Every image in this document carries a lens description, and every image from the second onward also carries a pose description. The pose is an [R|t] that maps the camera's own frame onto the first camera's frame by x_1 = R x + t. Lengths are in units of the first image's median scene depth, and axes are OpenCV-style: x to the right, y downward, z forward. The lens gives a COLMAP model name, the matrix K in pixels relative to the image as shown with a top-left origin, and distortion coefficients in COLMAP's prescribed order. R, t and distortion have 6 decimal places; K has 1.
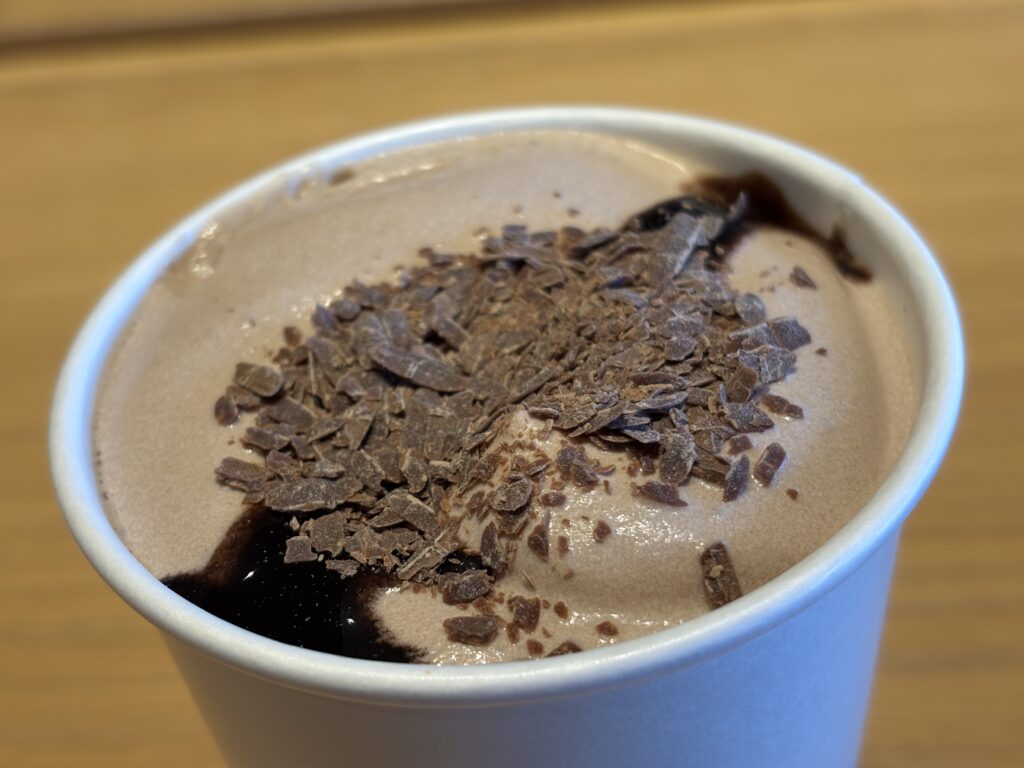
lens RADIAL K [[1555.3, 0, 513.4], [0, 1555.3, 381.1], [0, 0, 1]] dist [0.092116, 0.000000]
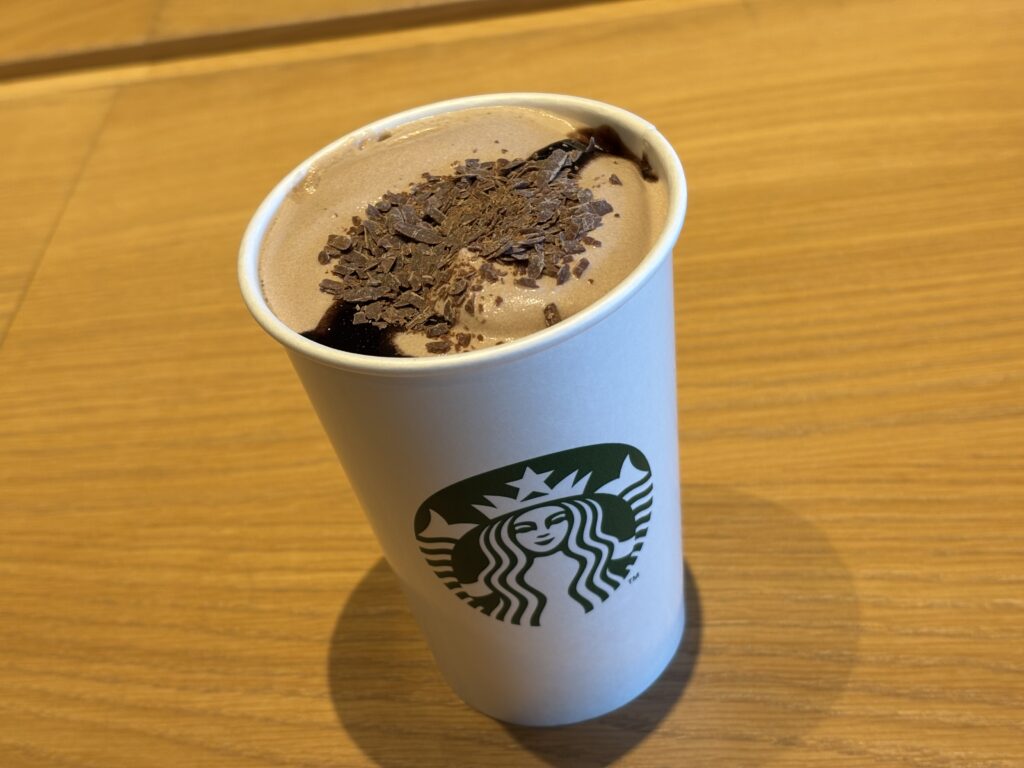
lens RADIAL K [[1555.3, 0, 511.5], [0, 1555.3, 384.7], [0, 0, 1]] dist [0.092116, 0.000000]
pose [[0.996406, -0.029724, -0.079324, 0.210729], [0.032294, 0.998988, 0.031305, 0.127901], [0.078314, -0.033754, 0.996357, -0.984047]]
